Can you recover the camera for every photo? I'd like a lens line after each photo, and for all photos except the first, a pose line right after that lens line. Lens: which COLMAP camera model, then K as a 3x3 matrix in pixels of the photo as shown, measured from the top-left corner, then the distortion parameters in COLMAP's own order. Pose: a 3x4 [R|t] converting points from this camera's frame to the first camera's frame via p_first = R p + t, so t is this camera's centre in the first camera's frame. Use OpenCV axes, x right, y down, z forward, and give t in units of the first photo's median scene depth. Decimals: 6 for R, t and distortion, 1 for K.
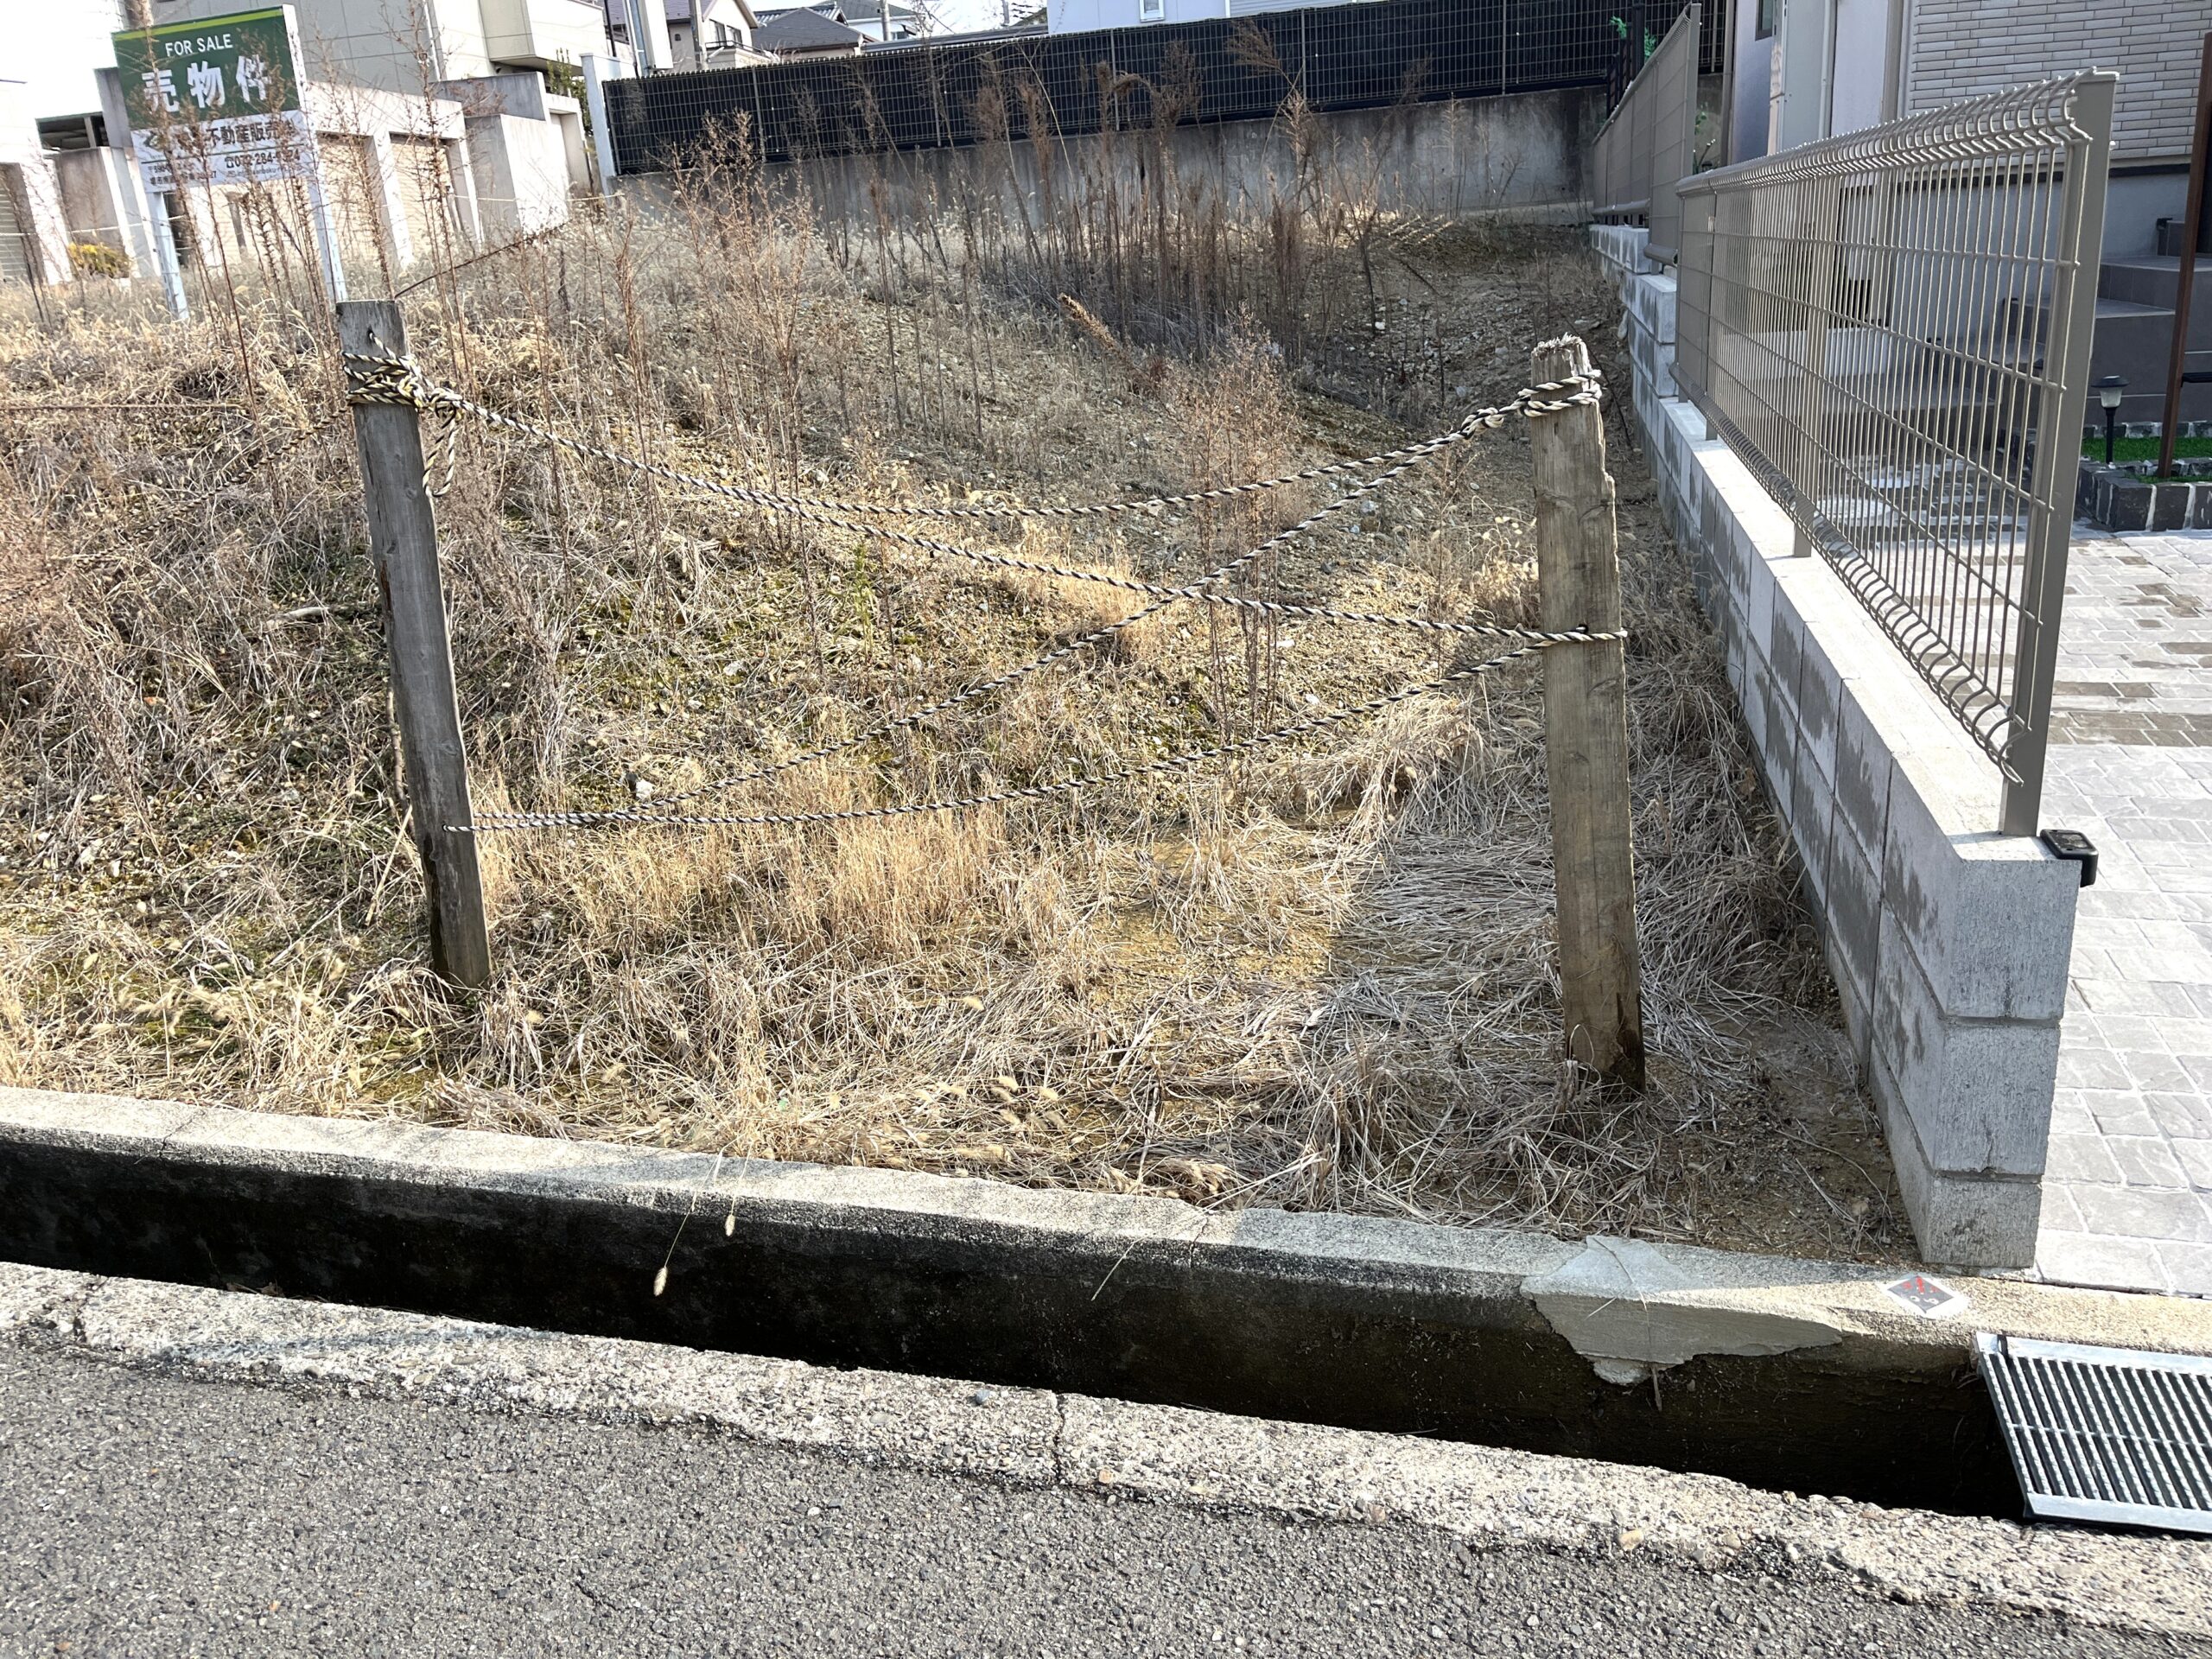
lens RADIAL K [[1666.7, 0, 1116.6], [0, 1666.7, 830.4], [0, 0, 1]] dist [0.068794, -0.091174]
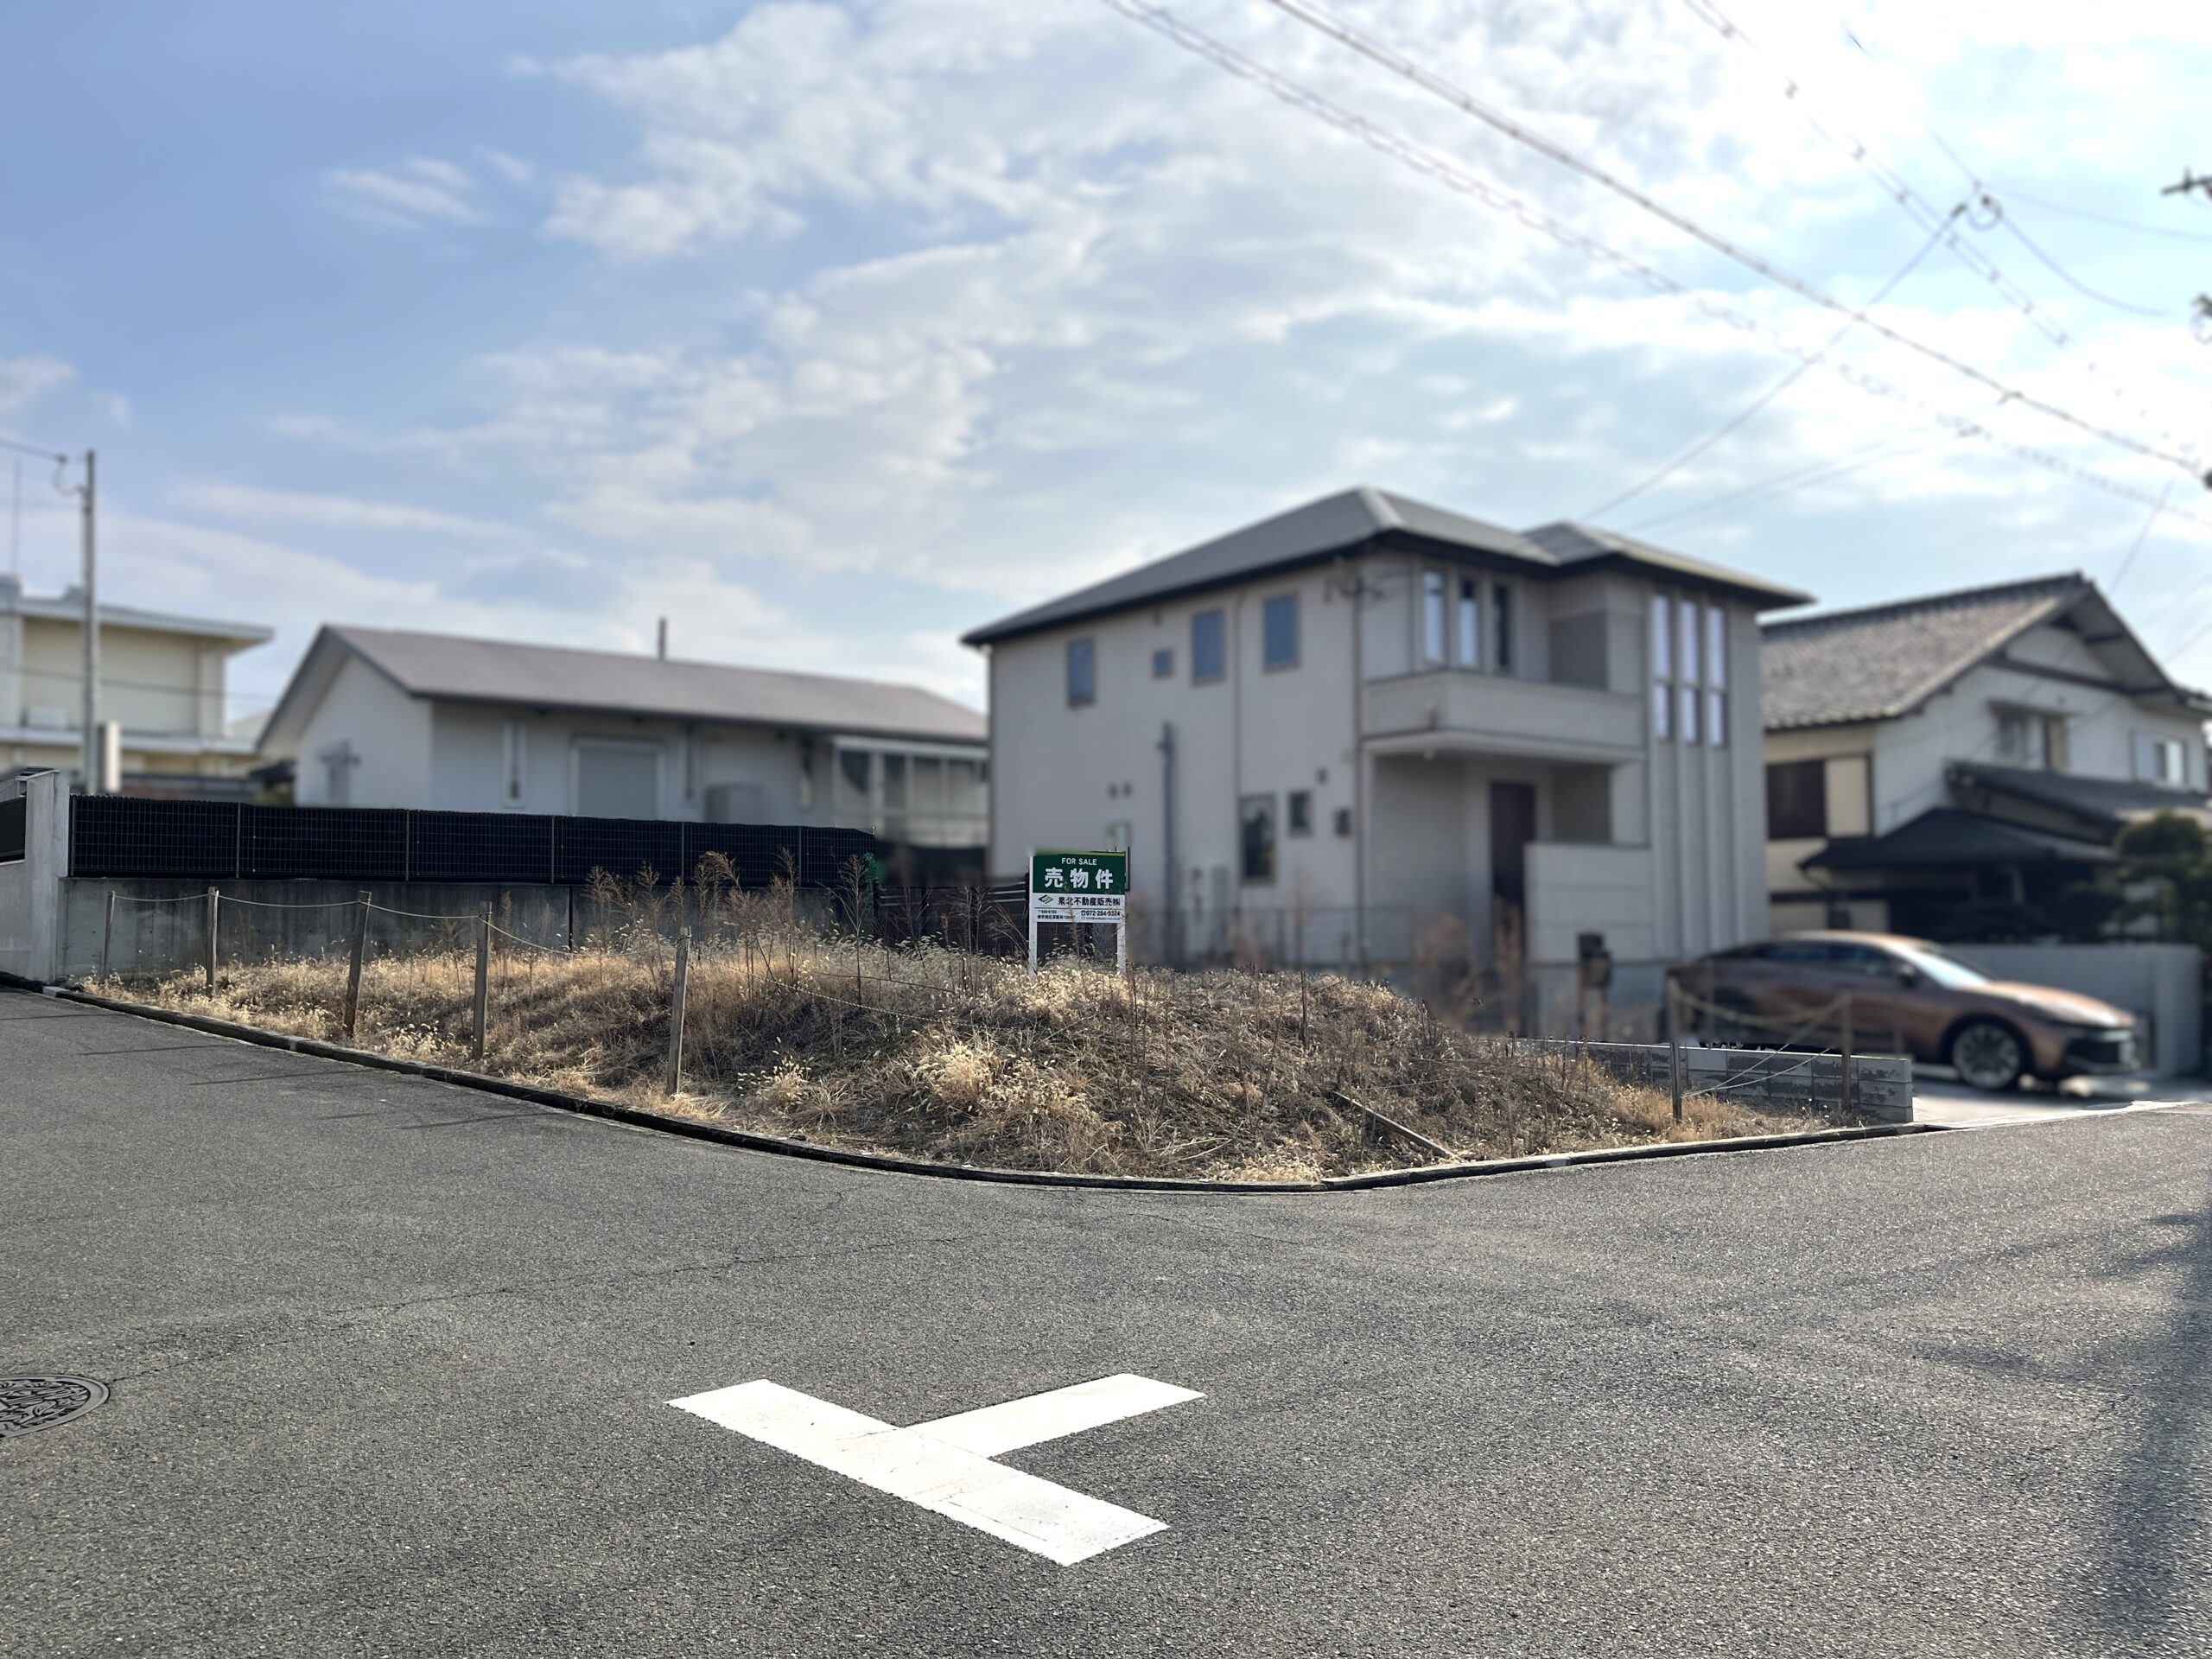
lens RADIAL K [[1666.7, 0, 1115.3], [0, 1666.7, 842.1], [0, 0, 1]] dist [0.068794, -0.091174]
pose [[0.591630, 0.112261, 0.798355, -5.001932], [0.230198, 0.925510, -0.300732, 0.372398], [-0.772646, 0.361702, 0.521717, -0.364789]]
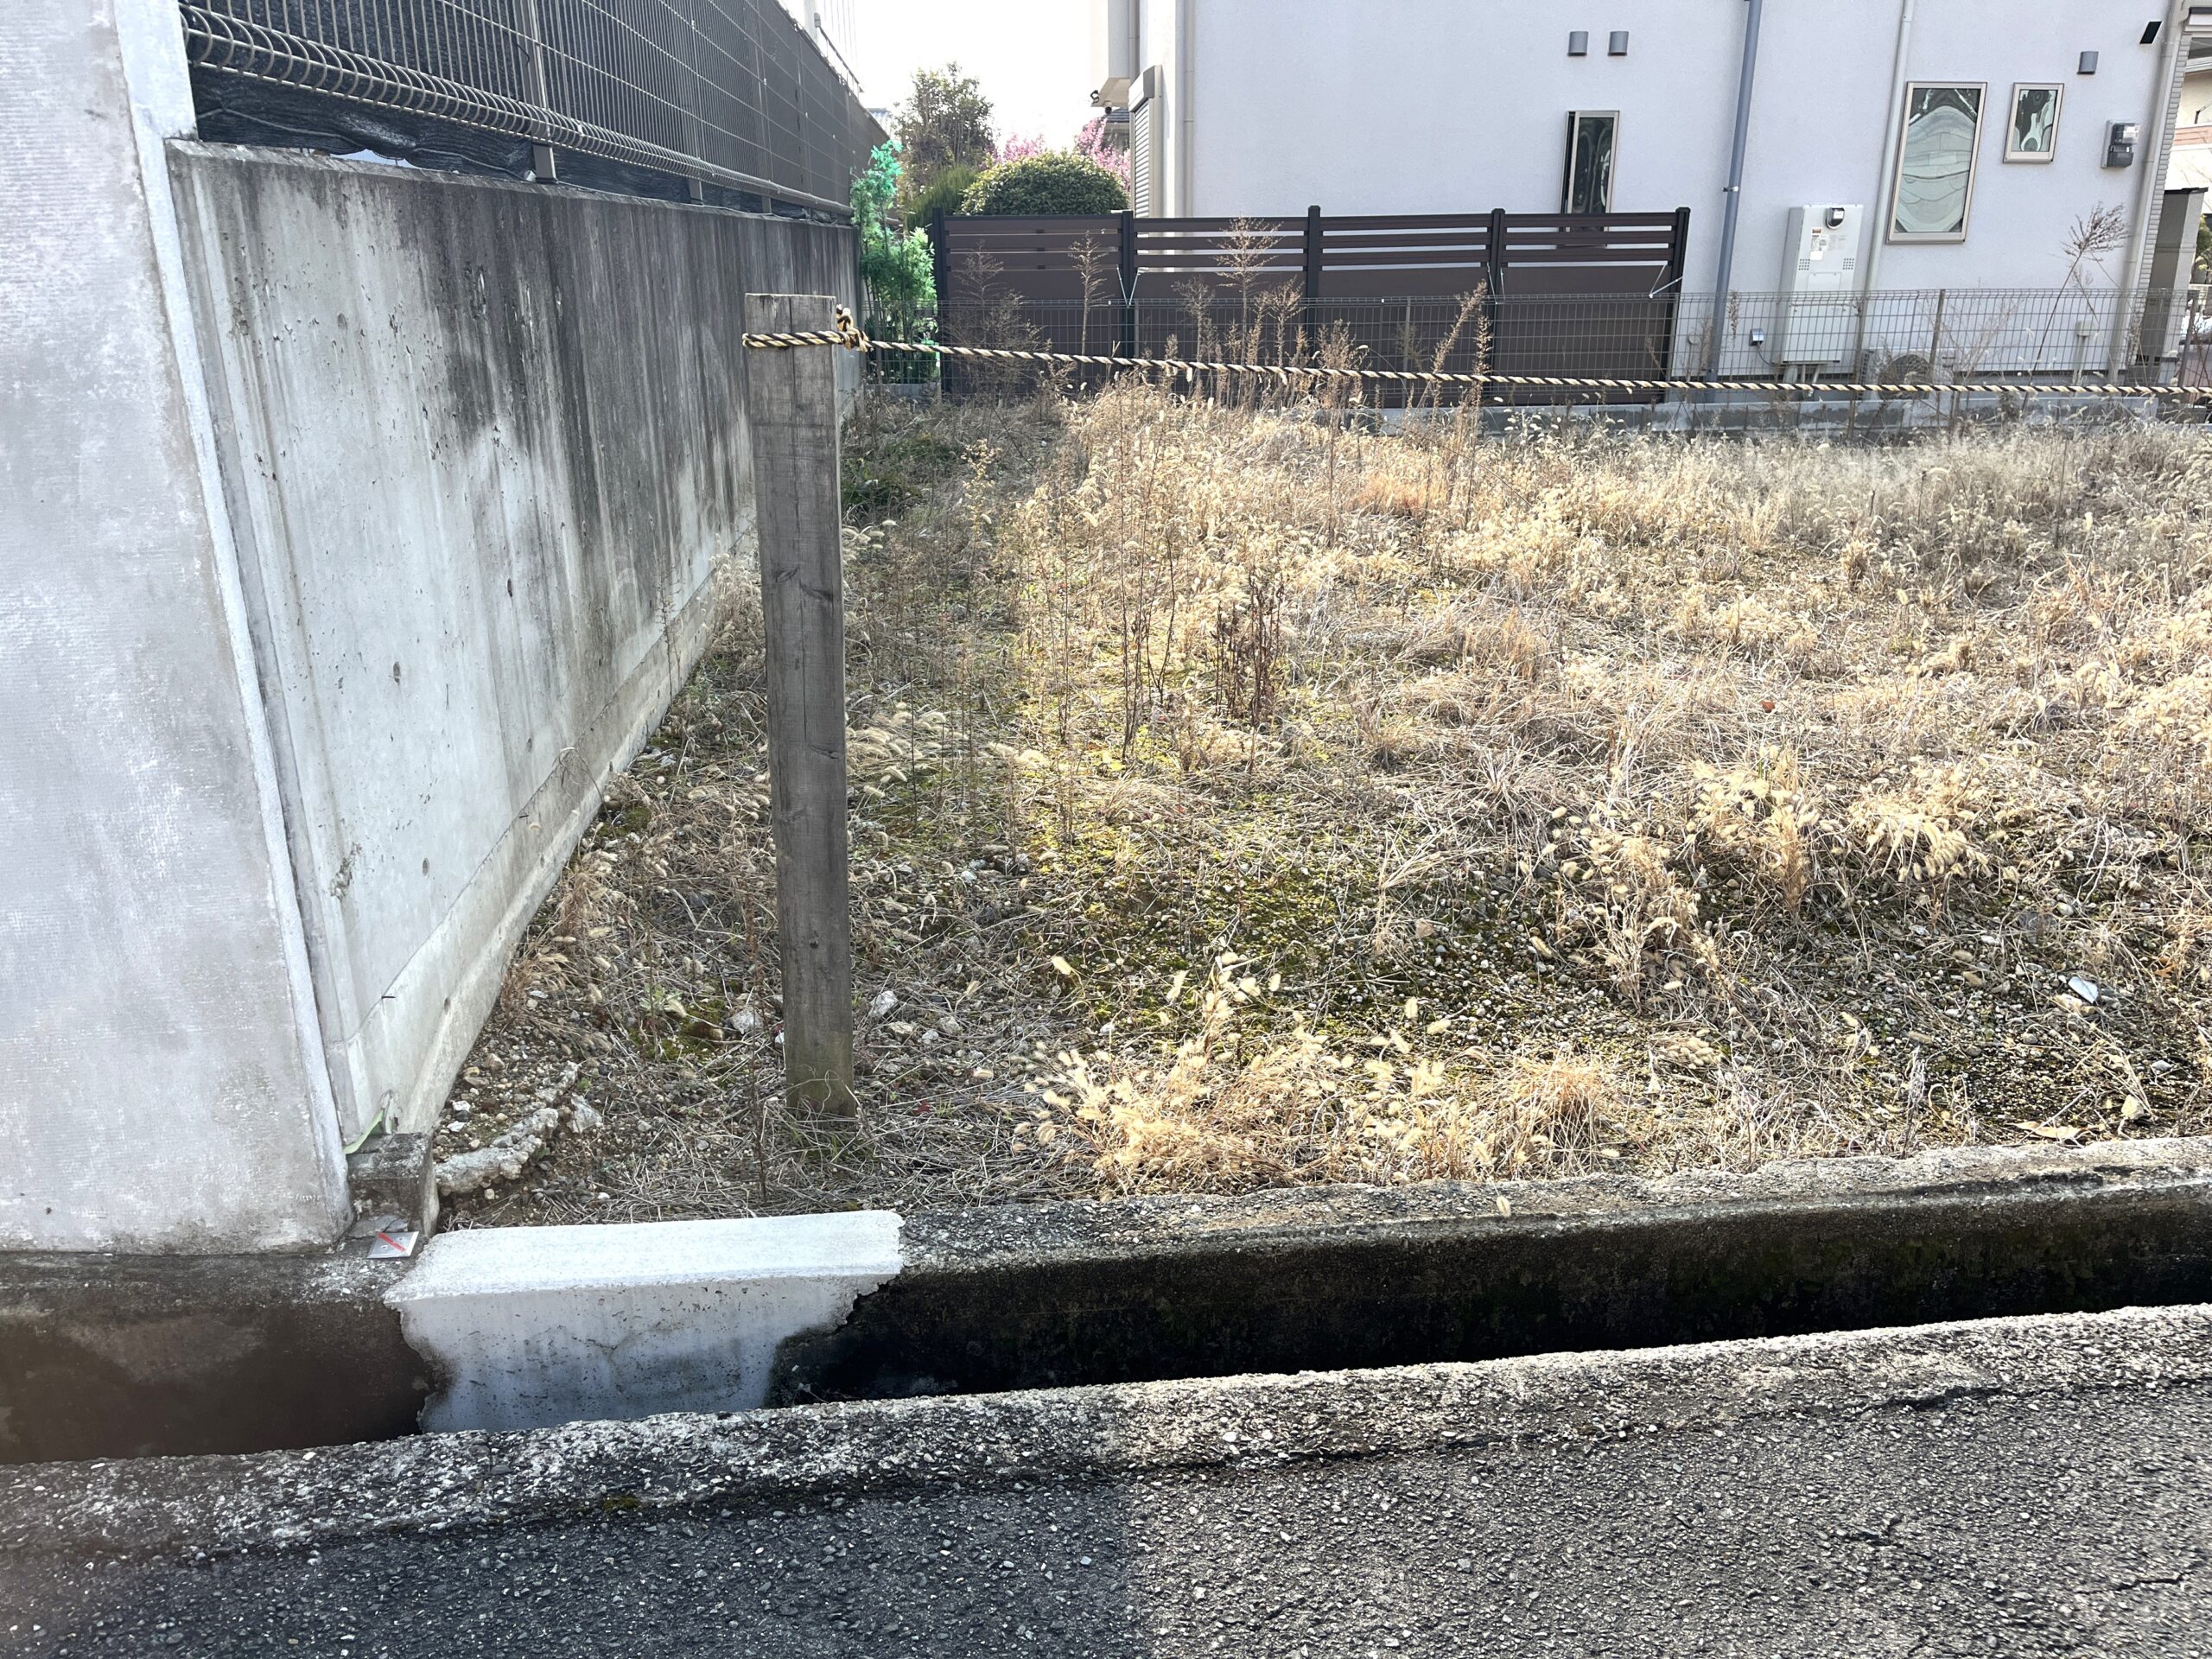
lens RADIAL K [[1666.7, 0, 1112.7], [0, 1666.7, 846.8], [0, 0, 1]] dist [0.068794, -0.091174]
pose [[-0.290330, -0.253132, 0.922839, -2.722348], [0.338011, 0.875085, 0.346374, -2.448435], [-0.895241, 0.412493, -0.168502, 6.555138]]
